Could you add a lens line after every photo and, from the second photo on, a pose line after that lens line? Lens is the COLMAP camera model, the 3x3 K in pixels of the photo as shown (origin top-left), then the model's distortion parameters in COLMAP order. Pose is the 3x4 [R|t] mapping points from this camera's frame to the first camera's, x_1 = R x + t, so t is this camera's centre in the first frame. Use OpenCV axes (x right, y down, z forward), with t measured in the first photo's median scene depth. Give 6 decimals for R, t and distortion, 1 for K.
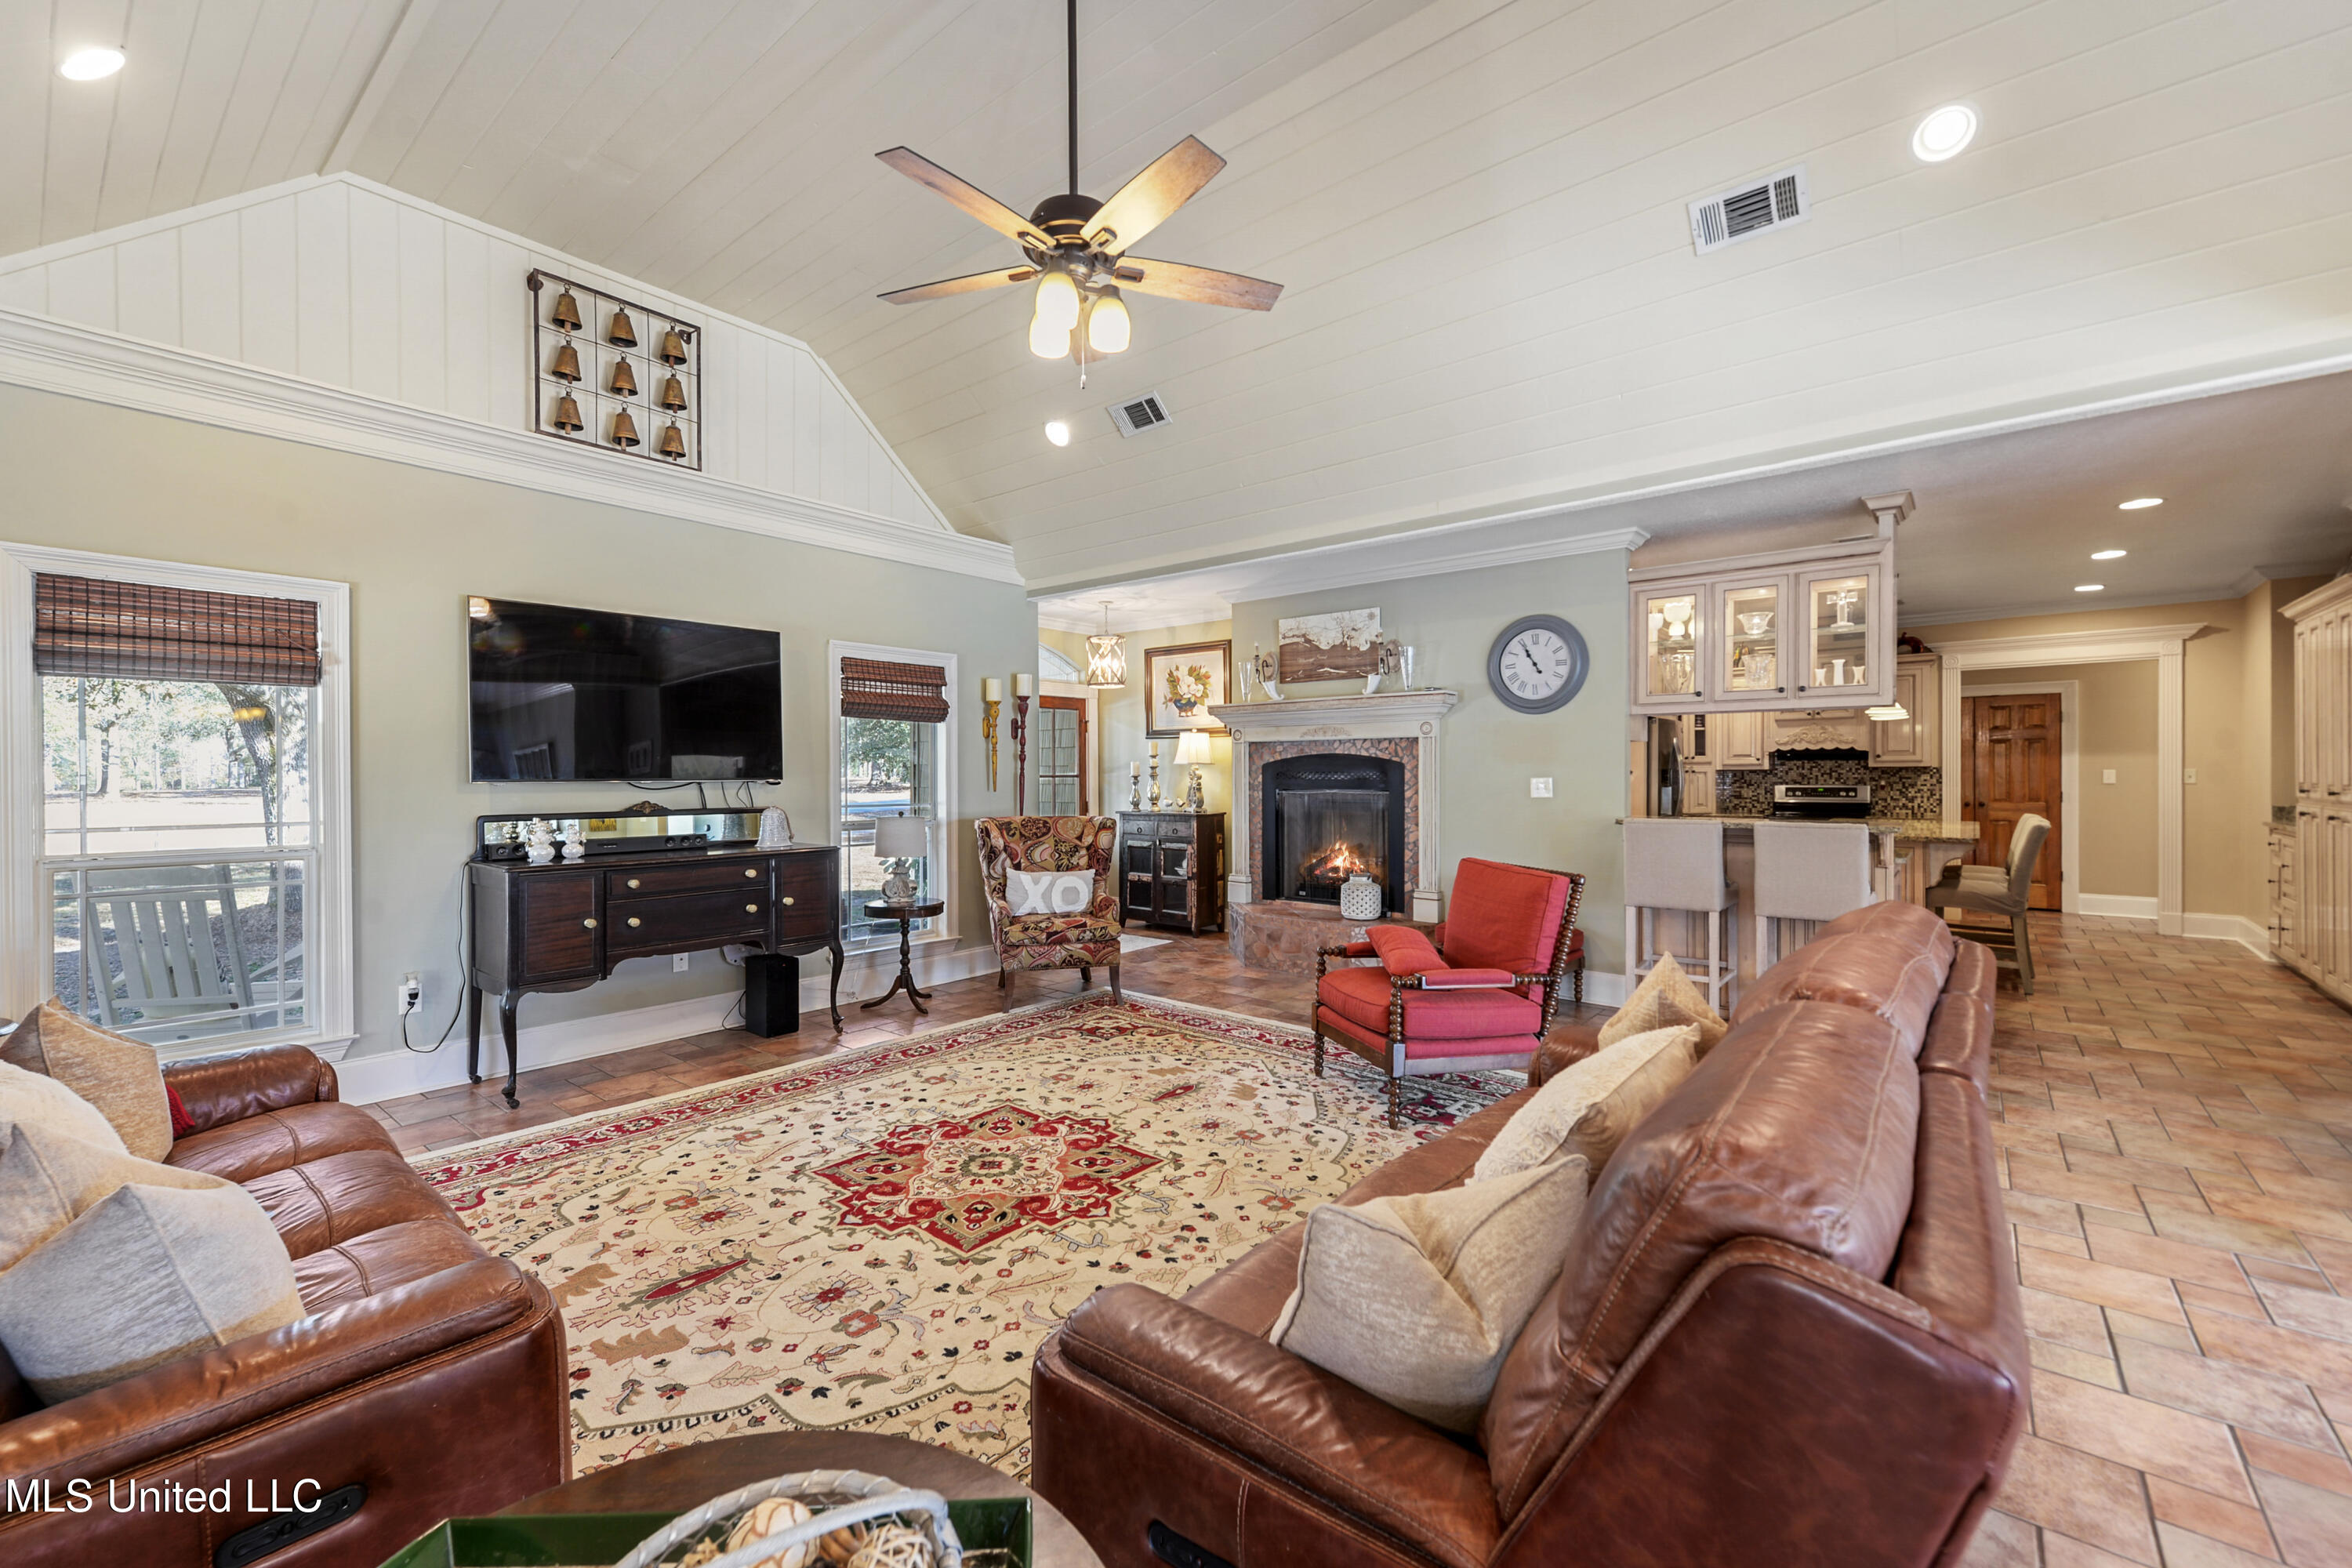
lens RADIAL K [[958.1, 0, 1134.8], [0, 958.1, 767.8], [0, 0, 1]] dist [0.012615, -0.001627]
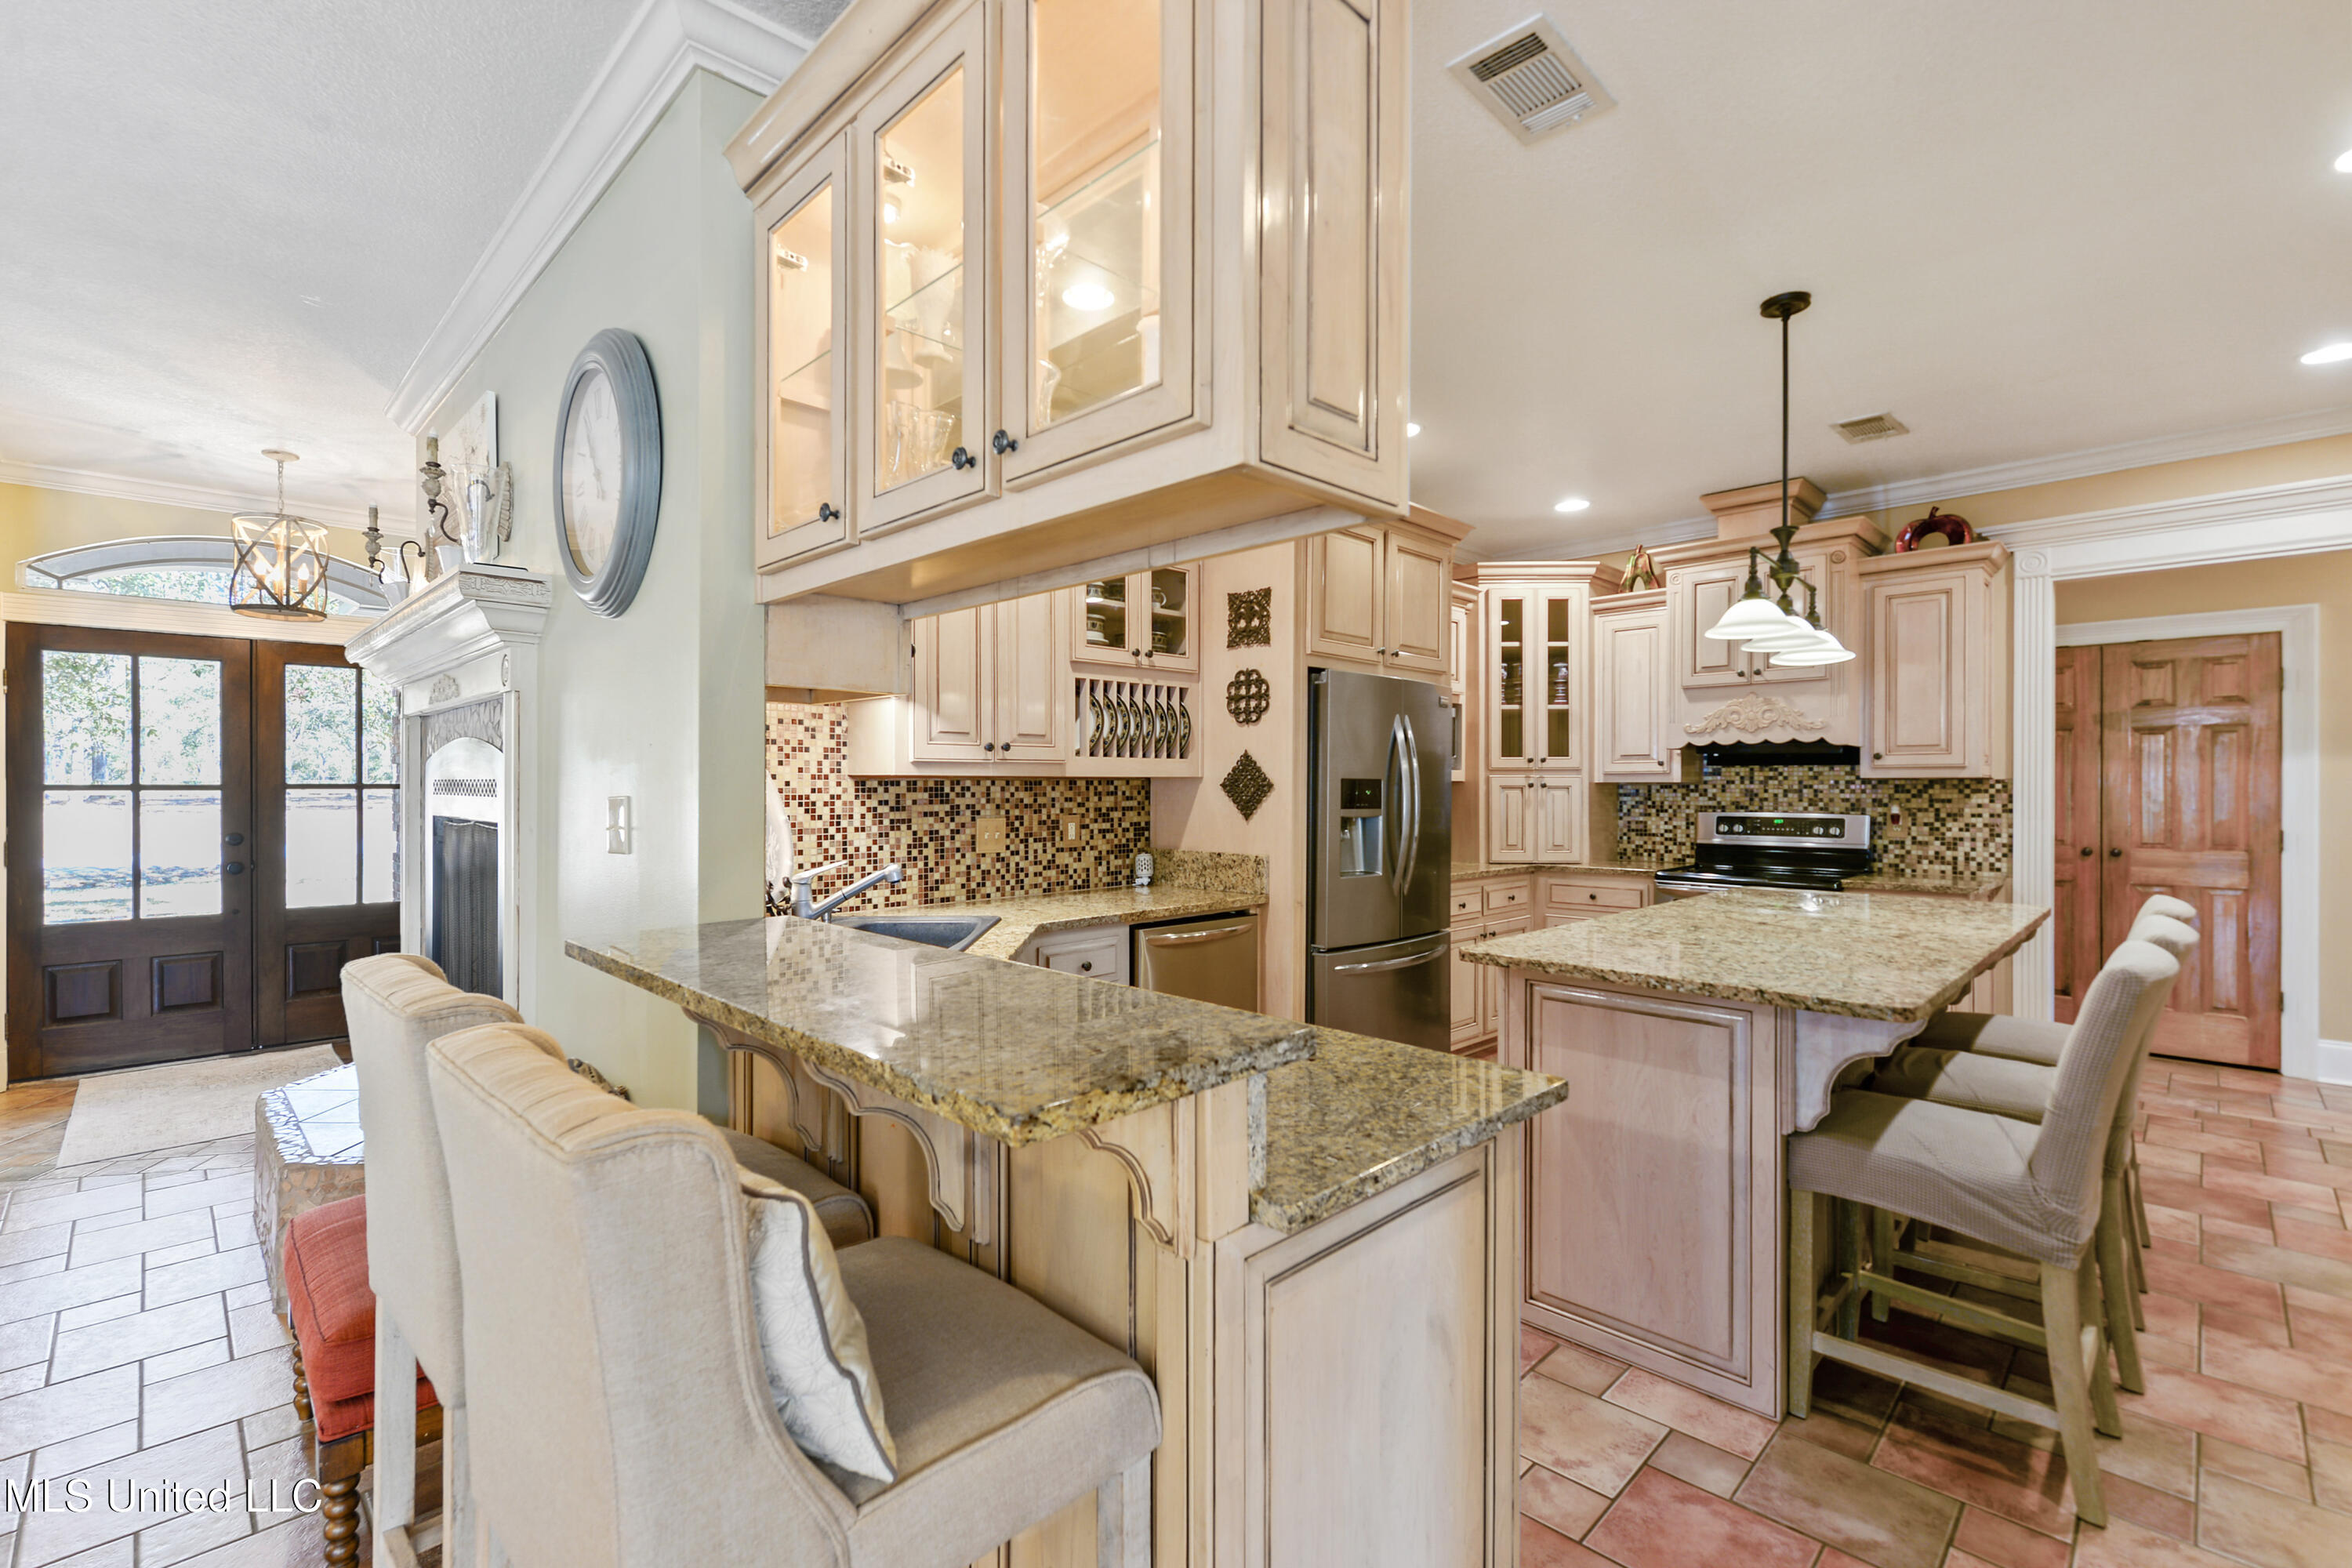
lens RADIAL K [[1042.0, 0, 1113.2], [0, 1042.0, 767.9], [0, 0, 1]] dist [0.008577, -0.003828]
pose [[0.995027, 0.006783, -0.099379, 0.420030], [-0.007214, 0.999966, -0.003980, -0.001261], [0.099349, 0.004678, 0.995042, 0.412149]]
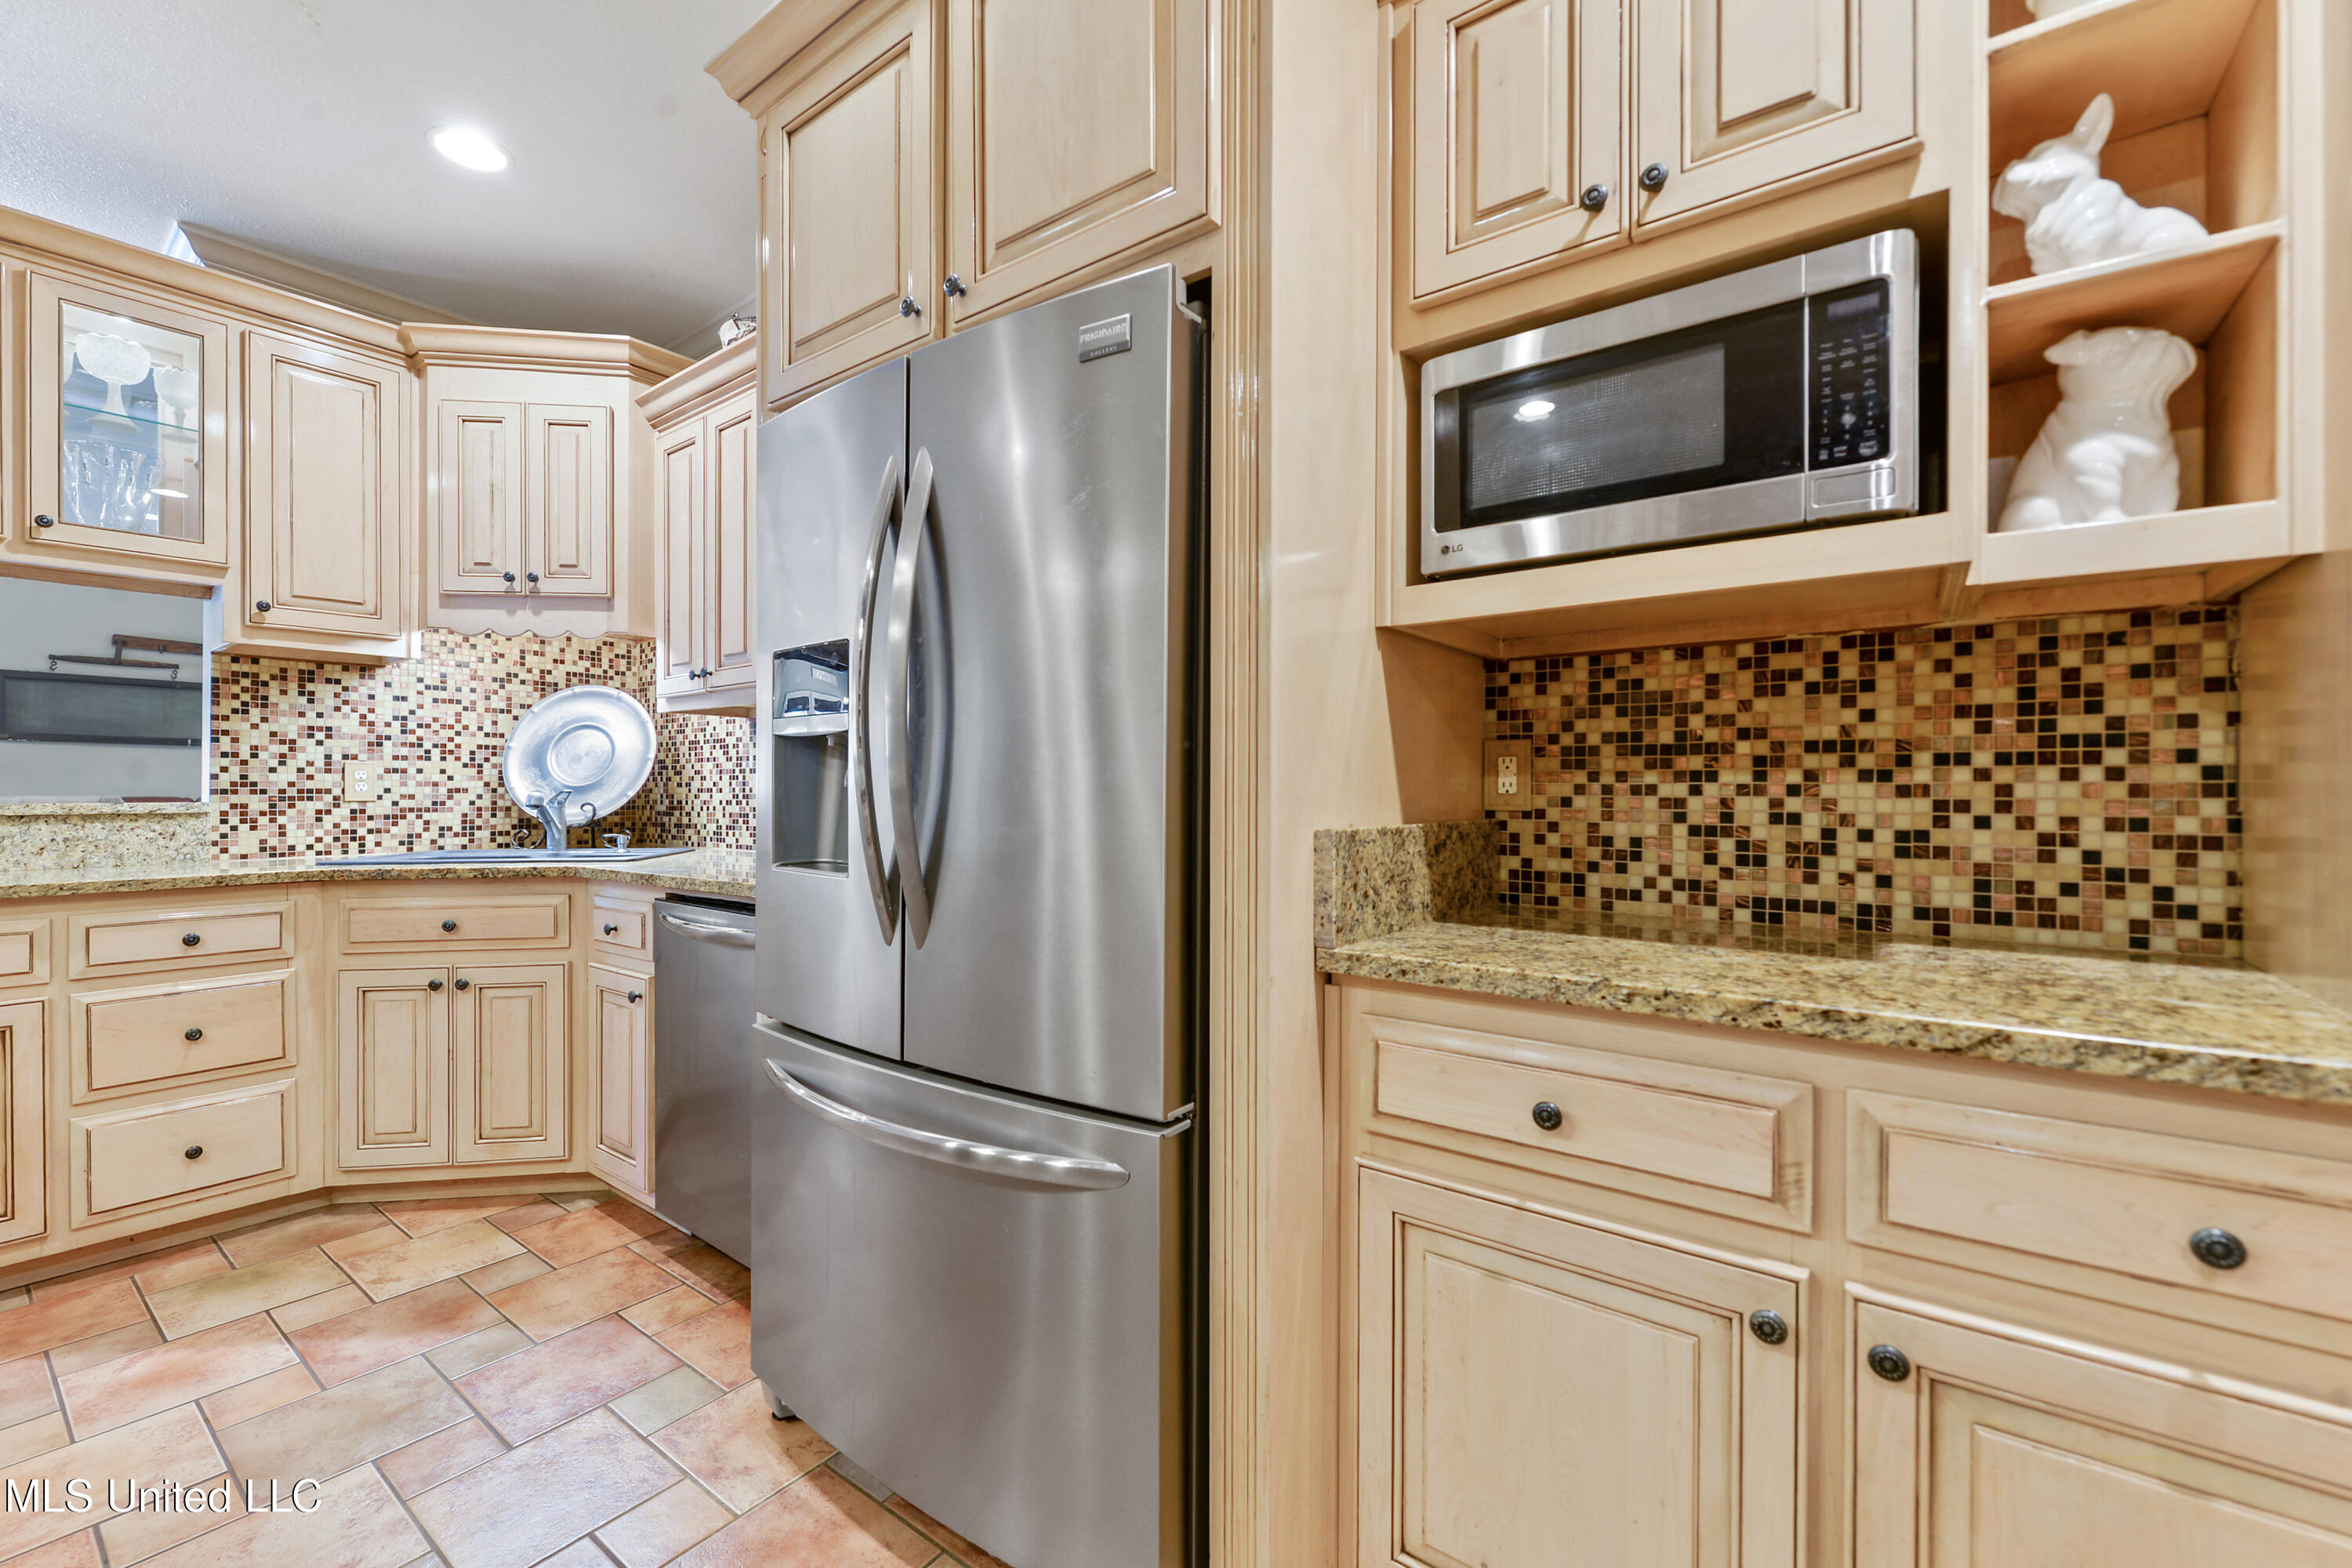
lens RADIAL K [[949.7, 0, 1118.3], [0, 949.7, 783.0], [0, 0, 1]] dist [-0.003018, 0.000286]
pose [[0.053862, -0.000107, -0.998548, 0.663852], [0.005841, 0.999983, 0.000208, 0.027098], [0.998531, -0.005844, 0.053862, 0.923990]]
